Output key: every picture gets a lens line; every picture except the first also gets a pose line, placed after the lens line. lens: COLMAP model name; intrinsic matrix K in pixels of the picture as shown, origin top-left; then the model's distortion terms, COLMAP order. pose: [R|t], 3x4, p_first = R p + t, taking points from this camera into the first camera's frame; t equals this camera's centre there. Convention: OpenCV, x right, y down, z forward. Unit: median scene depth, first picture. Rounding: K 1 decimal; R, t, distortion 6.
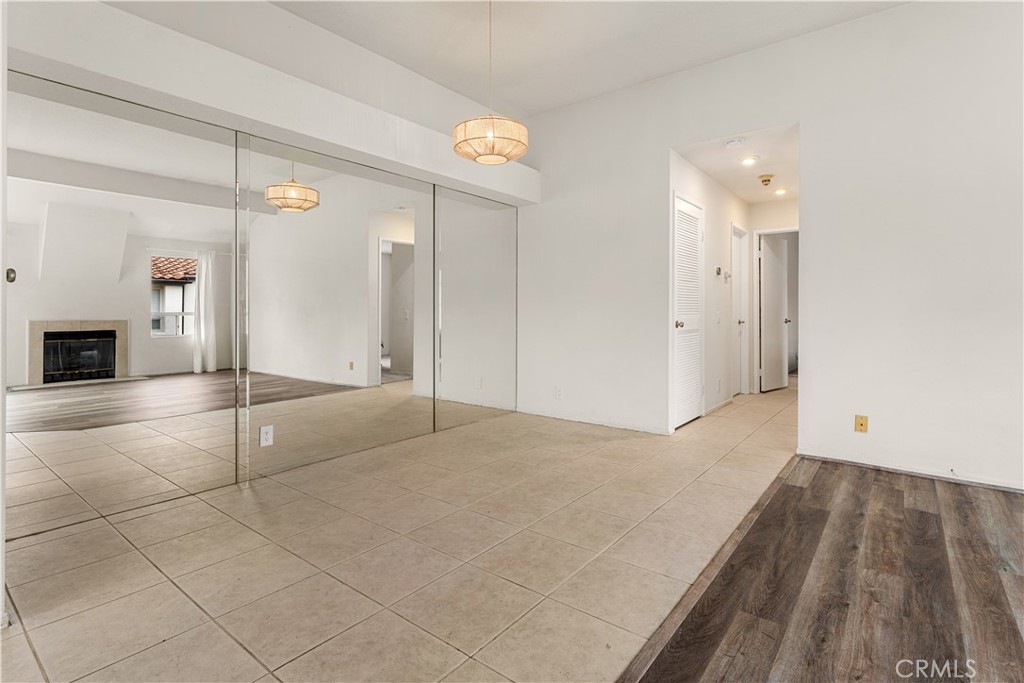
lens RADIAL K [[496.9, 0, 520.0], [0, 496.9, 316.6], [0, 0, 1]] dist [-0.000810, -0.001207]
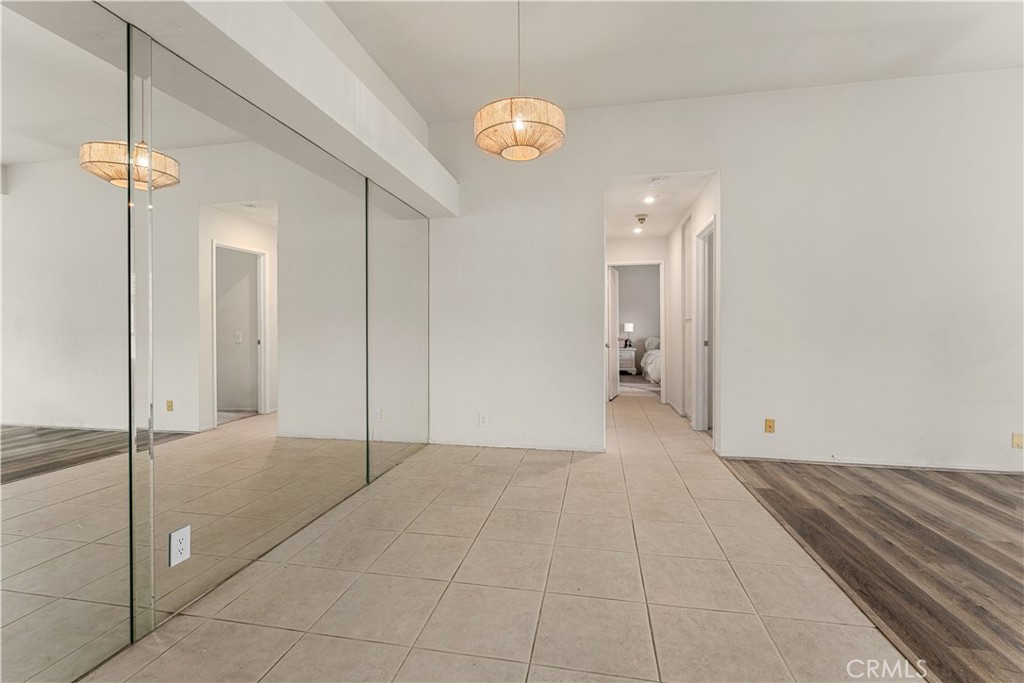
lens RADIAL K [[447.6, 0, 510.7], [0, 447.6, 332.9], [0, 0, 1]] dist [0.001105, -0.000004]
pose [[0.893422, -0.005609, 0.449183, -0.473145], [0.007678, 0.999967, -0.002787, -0.016017], [-0.449152, 0.005939, 0.893436, 0.399286]]
